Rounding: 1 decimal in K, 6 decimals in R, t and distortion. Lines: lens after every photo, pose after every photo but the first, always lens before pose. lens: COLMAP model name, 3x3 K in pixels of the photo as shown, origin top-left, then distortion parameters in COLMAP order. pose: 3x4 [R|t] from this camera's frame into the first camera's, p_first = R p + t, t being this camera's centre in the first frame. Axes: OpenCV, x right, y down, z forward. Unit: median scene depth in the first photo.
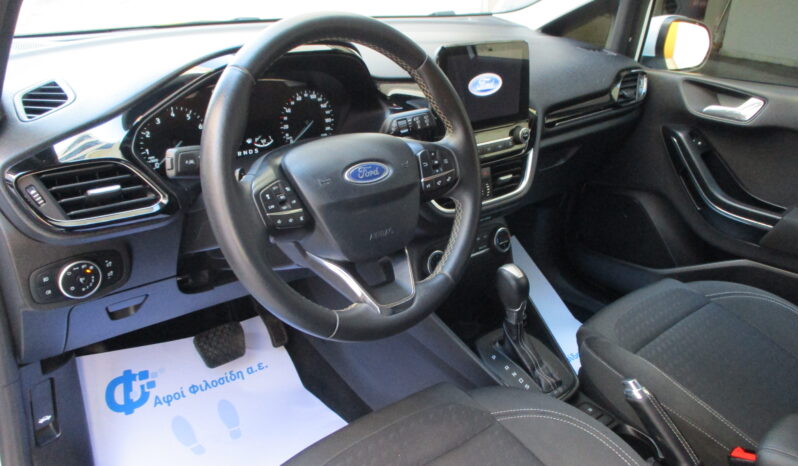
lens RADIAL K [[671.6, 0, 398.8], [0, 671.6, 250.8], [0, 0, 1]] dist [-0.080135, 0.005093]
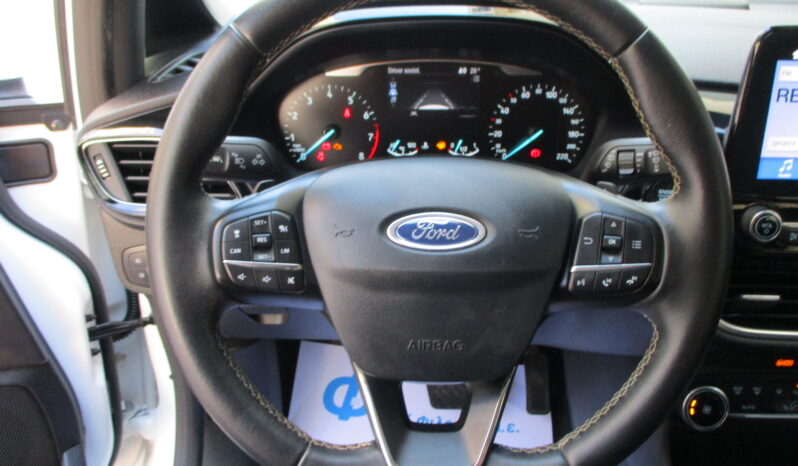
lens RADIAL K [[671.6, 0, 398.8], [0, 671.6, 250.8], [0, 0, 1]] dist [-0.080135, 0.005093]
pose [[0.723331, 0.254433, -0.641916, 0.233087], [-0.245599, 0.963646, 0.105206, -0.121025], [0.645348, 0.081555, 0.759523, 0.439511]]
